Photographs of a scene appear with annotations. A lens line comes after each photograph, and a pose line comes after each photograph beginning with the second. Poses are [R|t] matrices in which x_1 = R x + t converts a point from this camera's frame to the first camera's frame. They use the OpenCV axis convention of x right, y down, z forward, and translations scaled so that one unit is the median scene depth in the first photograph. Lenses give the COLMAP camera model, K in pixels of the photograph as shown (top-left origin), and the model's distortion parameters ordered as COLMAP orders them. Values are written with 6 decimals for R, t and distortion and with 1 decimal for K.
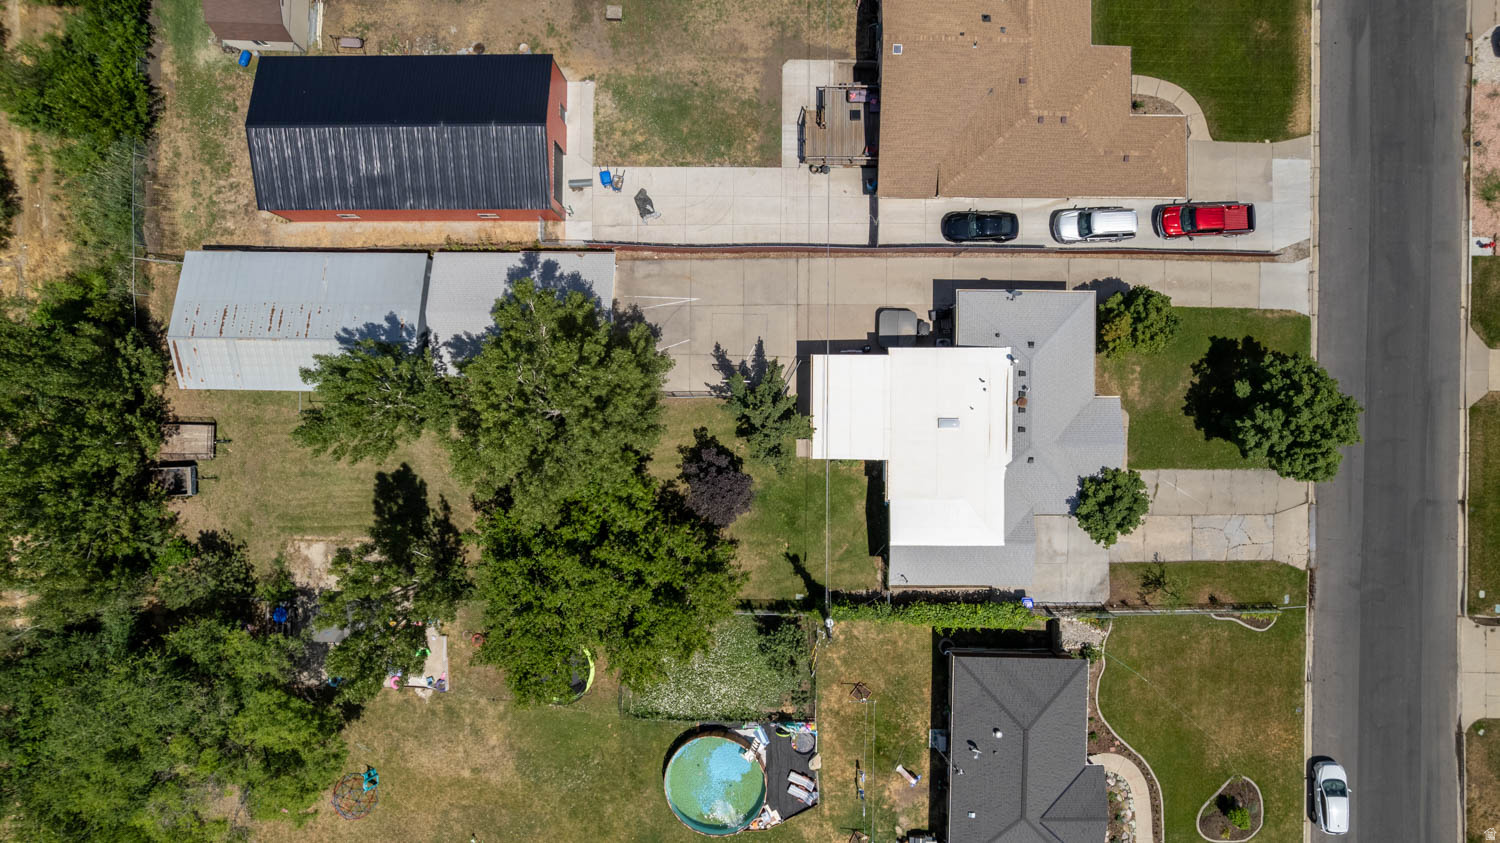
lens RADIAL K [[969.7, 0, 731.1], [0, 969.7, 429.6], [0, 0, 1]] dist [-0.070716, 0.057158]
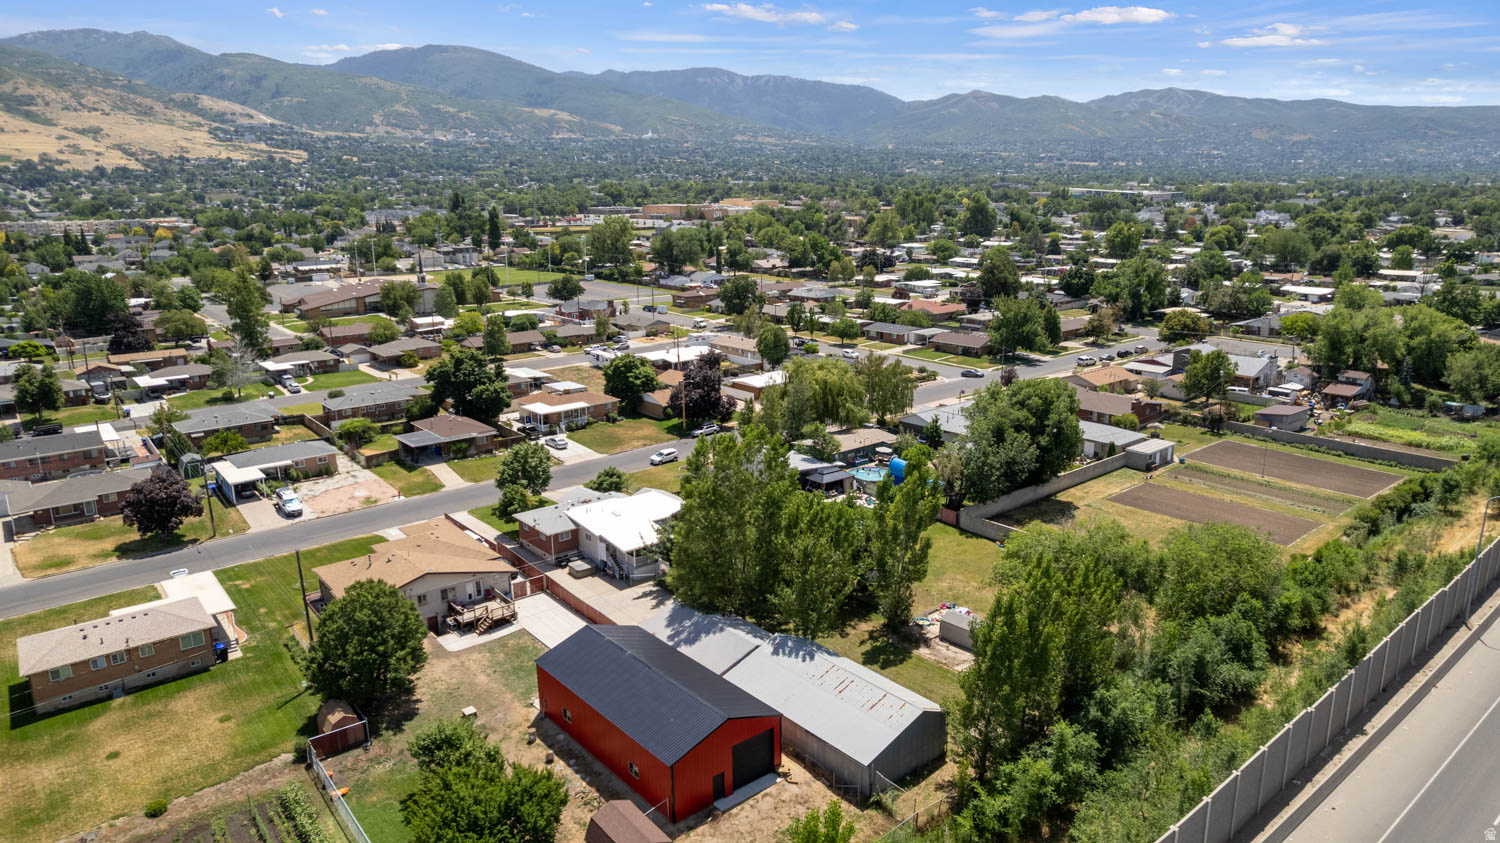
lens RADIAL K [[962.1, 0, 751.9], [0, 962.1, 425.6], [0, 0, 1]] dist [-0.091548, 0.088175]
pose [[-0.642598, -0.155889, 0.750177, -1.192731], [0.765488, -0.172912, 0.619782, -0.847144], [0.033097, 0.972522, 0.230444, 0.400299]]
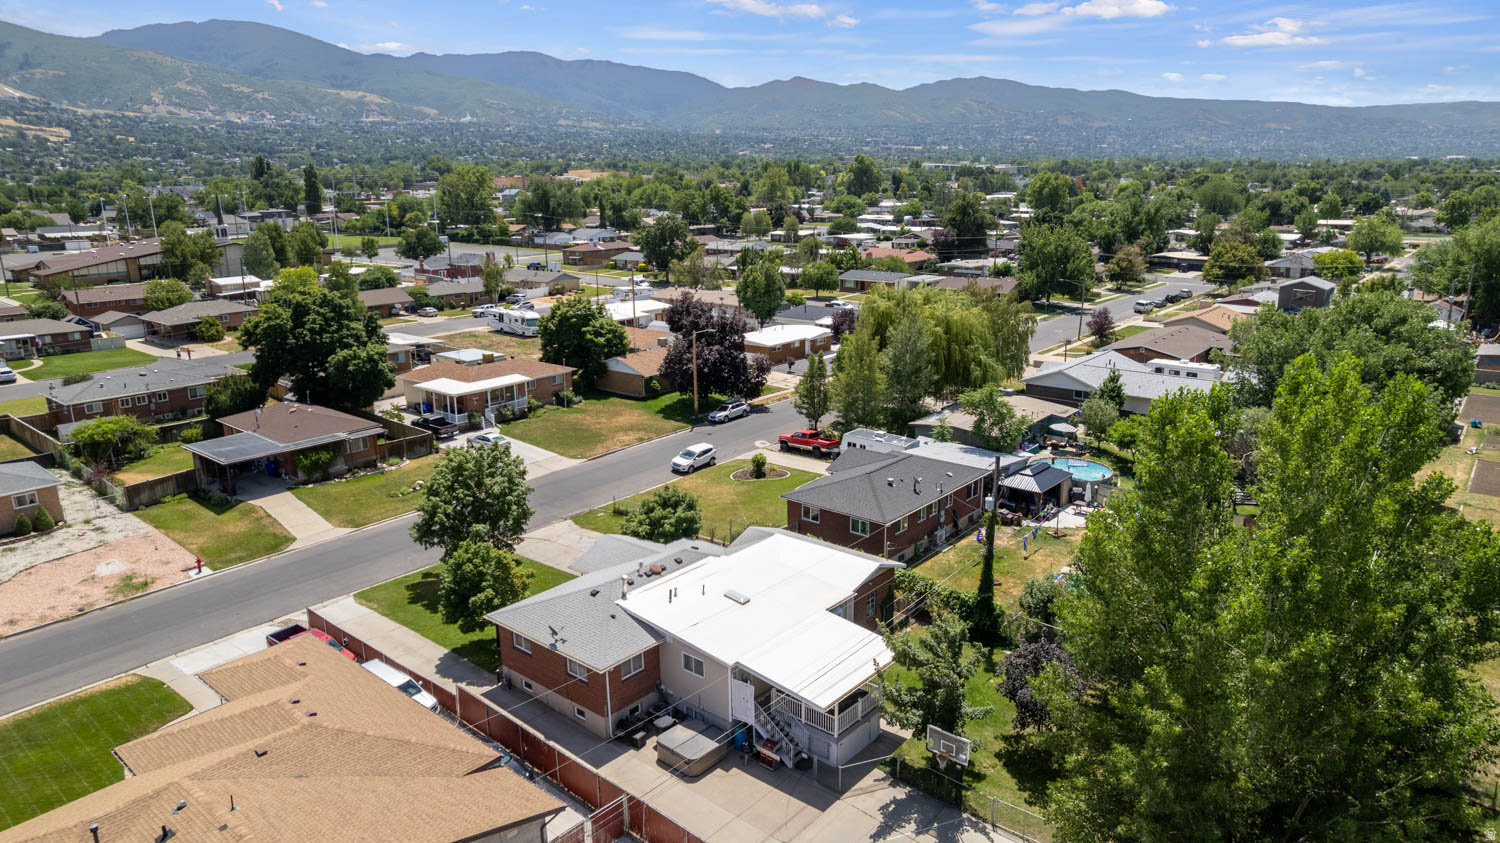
lens RADIAL K [[962.1, 0, 751.9], [0, 962.1, 425.6], [0, 0, 1]] dist [-0.091548, 0.088175]
pose [[-0.768599, -0.131620, 0.626045, -0.241047], [0.638740, -0.212328, 0.739546, -0.514696], [0.035587, 0.968294, 0.247266, 0.625831]]
